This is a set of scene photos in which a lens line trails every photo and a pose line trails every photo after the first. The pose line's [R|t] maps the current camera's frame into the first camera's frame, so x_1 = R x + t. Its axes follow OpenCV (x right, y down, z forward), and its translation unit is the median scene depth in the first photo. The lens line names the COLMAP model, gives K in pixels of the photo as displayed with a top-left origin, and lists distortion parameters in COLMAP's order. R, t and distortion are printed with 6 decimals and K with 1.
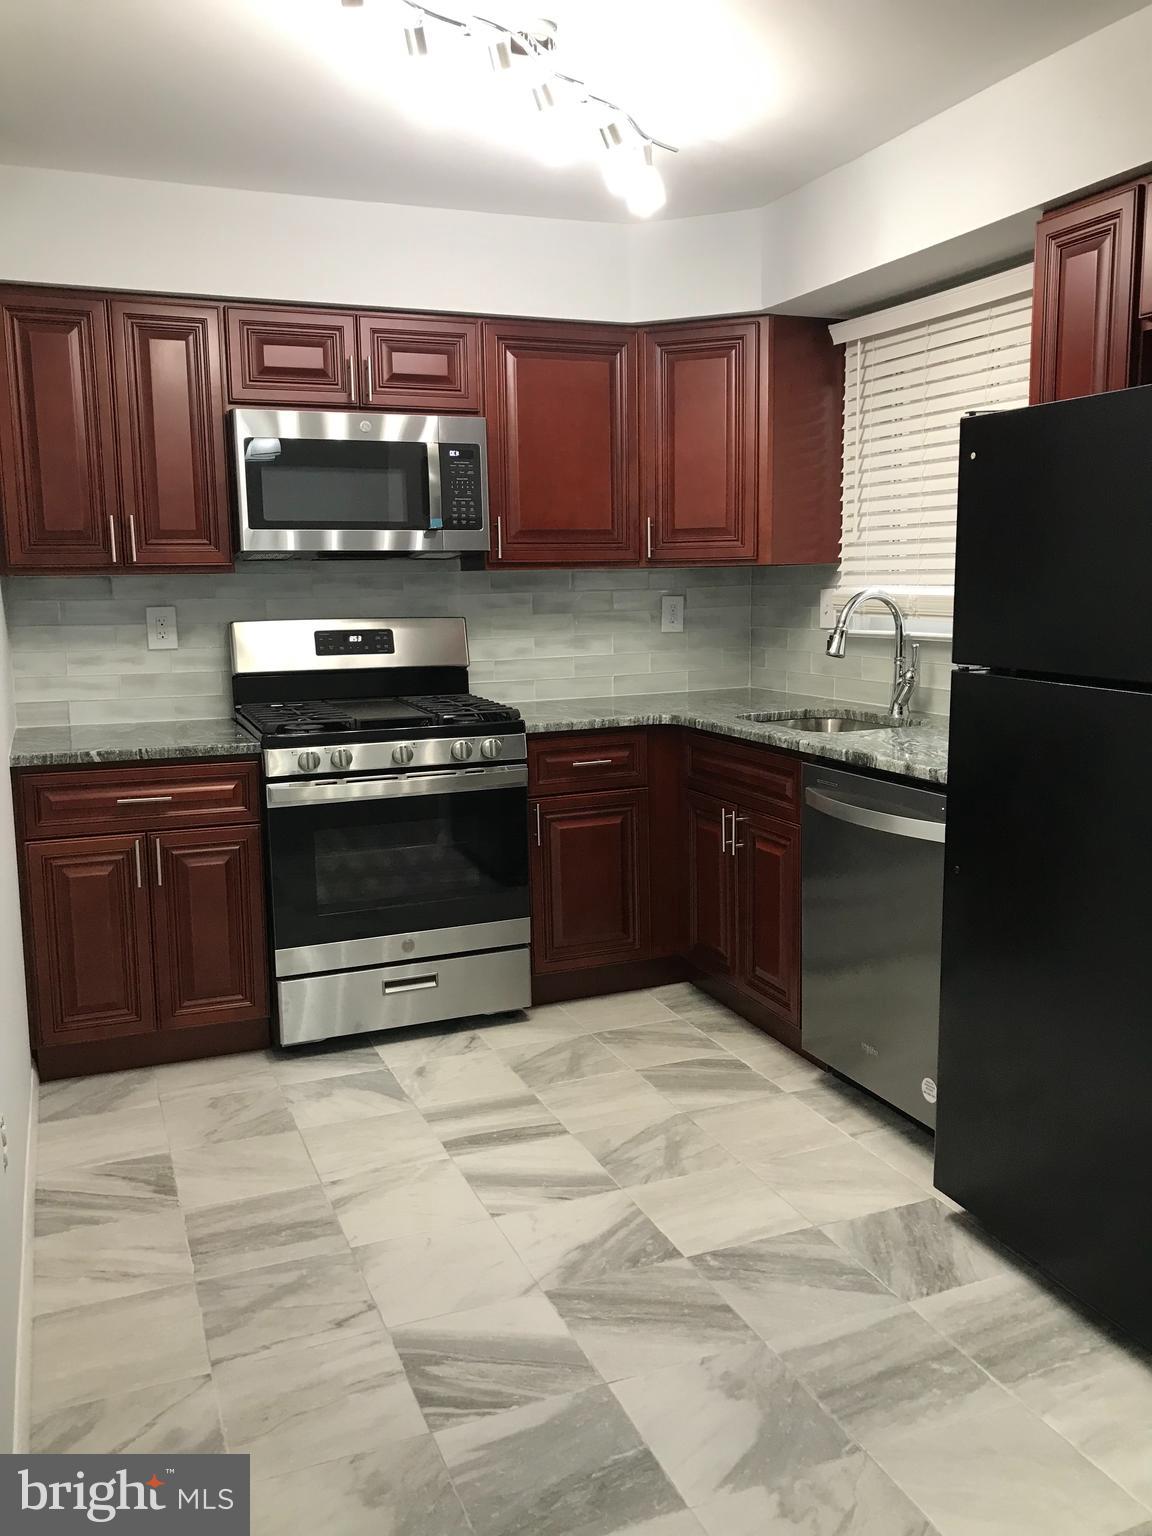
lens RADIAL K [[1272.7, 0, 576.0], [0, 1272.7, 768.0], [0, 0, 1]] dist [-0.011001, -0.000694]
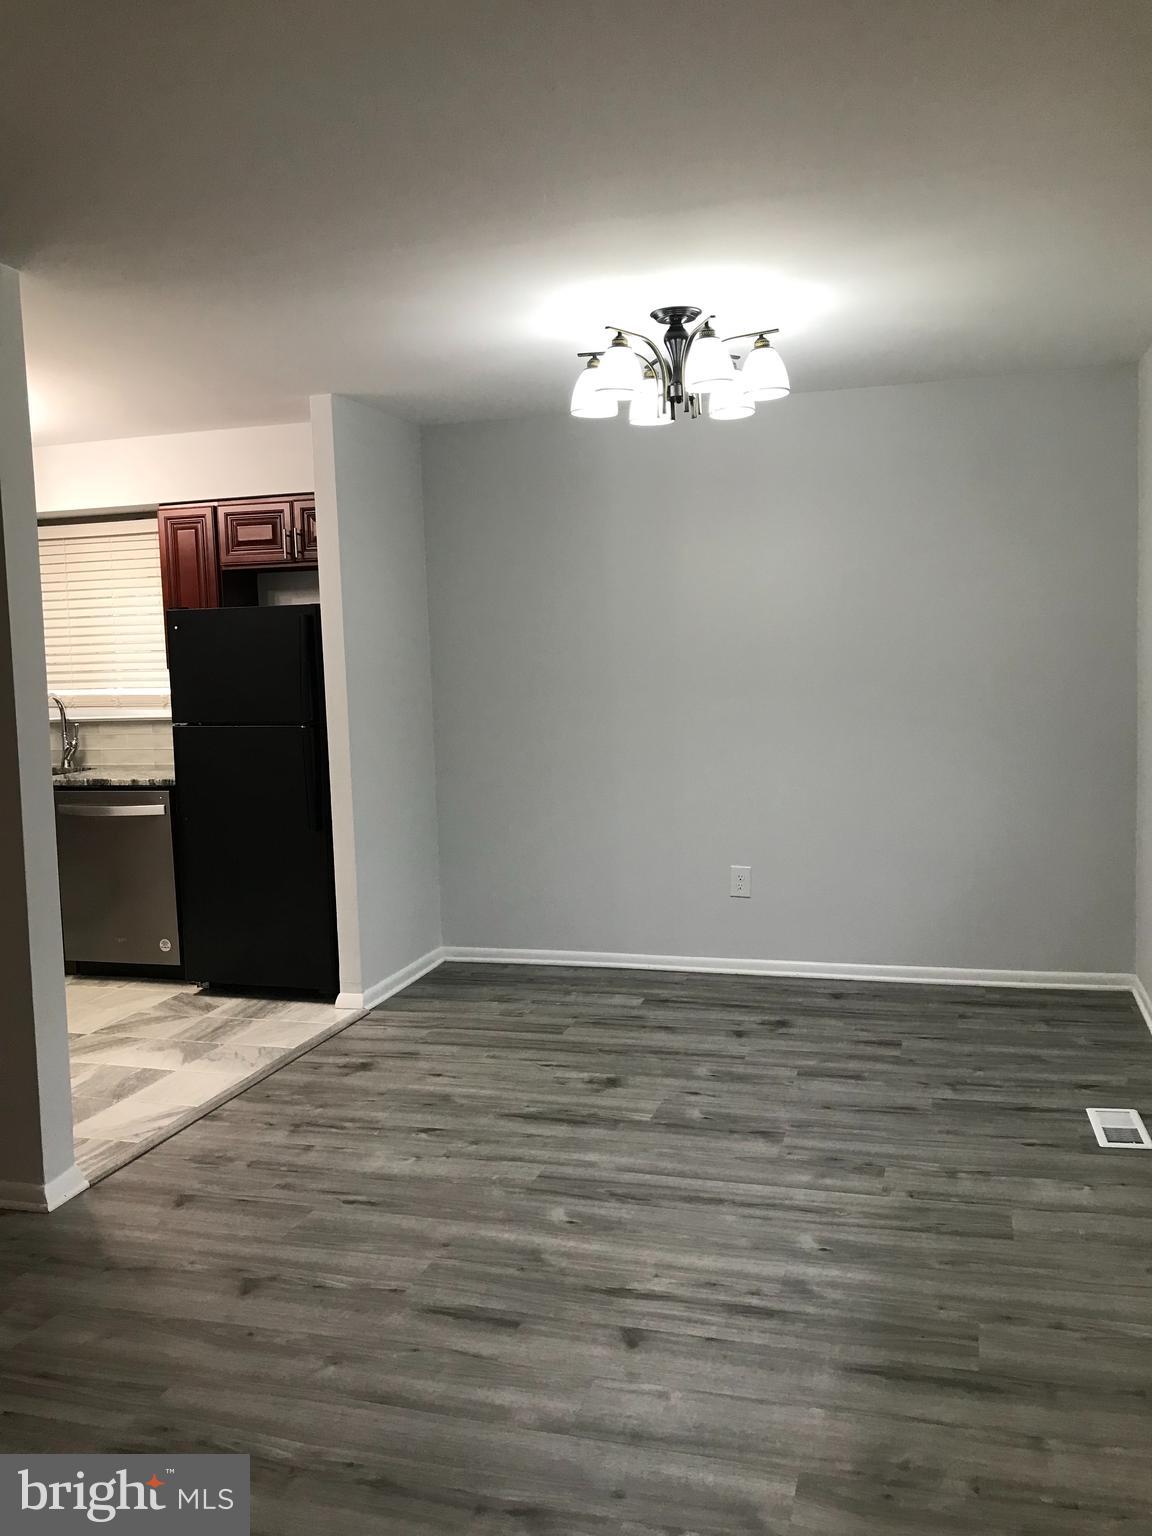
lens RADIAL K [[1272.7, 0, 576.0], [0, 1272.7, 768.0], [0, 0, 1]] dist [-0.011001, -0.000694]
pose [[0.644792, -0.079737, 0.760188, -0.772469], [0.138108, 0.990328, -0.013267, 0.096972], [-0.751778, 0.113543, 0.649568, -0.766664]]
